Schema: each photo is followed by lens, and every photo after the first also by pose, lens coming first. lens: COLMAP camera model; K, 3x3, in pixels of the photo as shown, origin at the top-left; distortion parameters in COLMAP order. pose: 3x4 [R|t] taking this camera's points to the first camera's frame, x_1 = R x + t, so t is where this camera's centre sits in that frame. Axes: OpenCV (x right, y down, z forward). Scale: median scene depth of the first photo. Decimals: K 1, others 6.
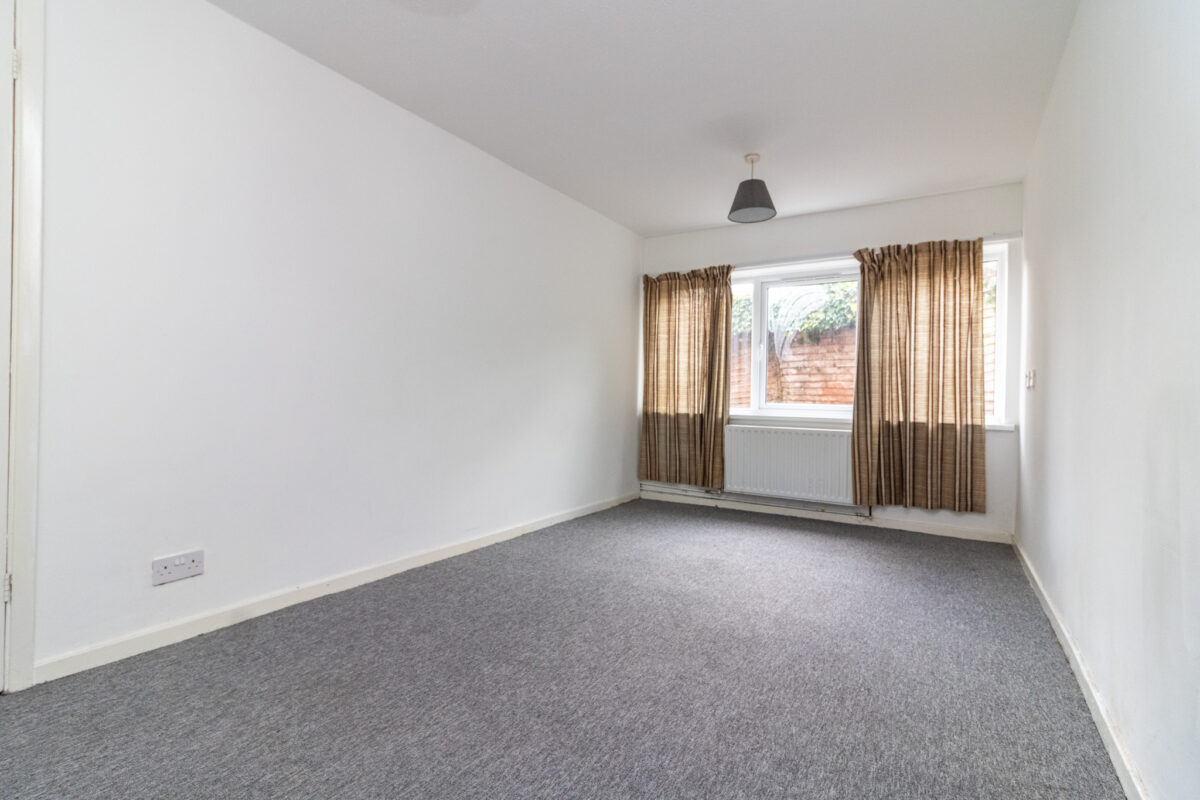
lens RADIAL K [[552.0, 0, 604.2], [0, 552.0, 399.4], [0, 0, 1]] dist [0.003630, 0.000287]
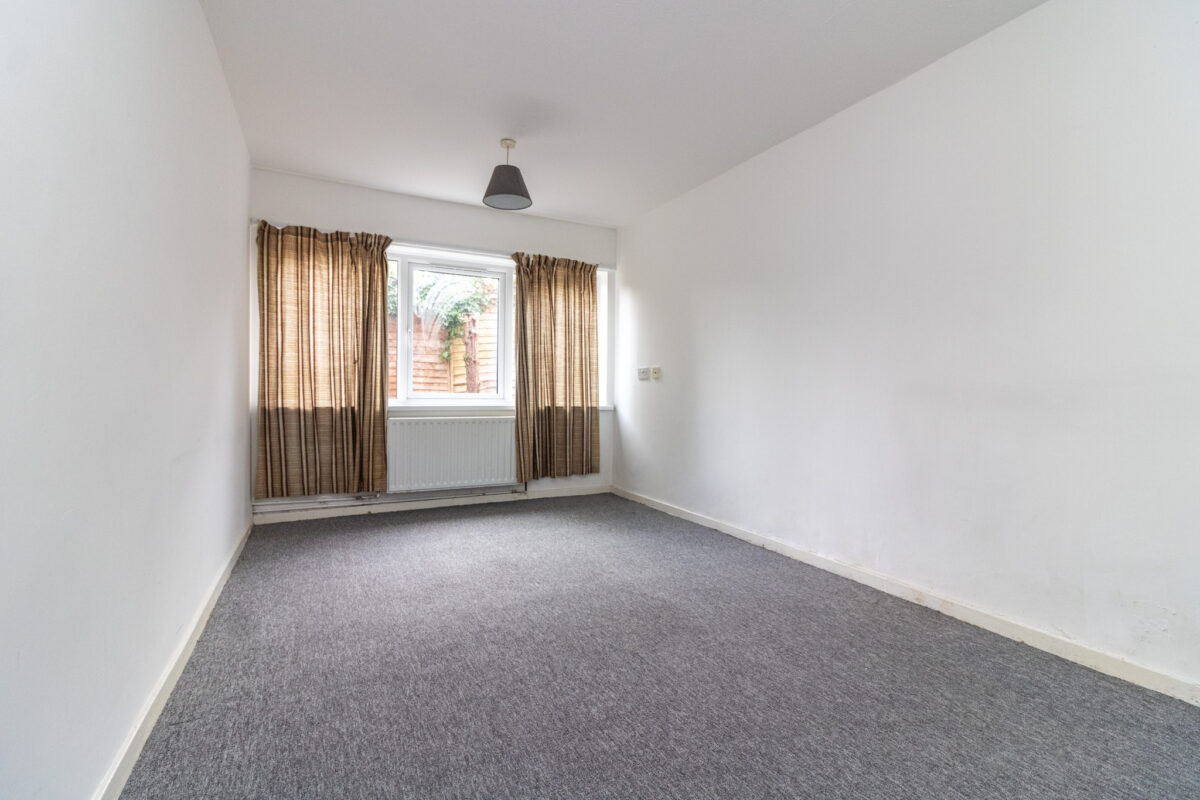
lens RADIAL K [[552.0, 0, 601.1], [0, 552.0, 398.9], [0, 0, 1]] dist [0.003630, 0.000287]
pose [[0.513523, -0.027566, 0.857633, -0.419284], [0.004747, 0.999560, 0.029285, -0.010591], [-0.858063, -0.010967, 0.513428, 0.295910]]
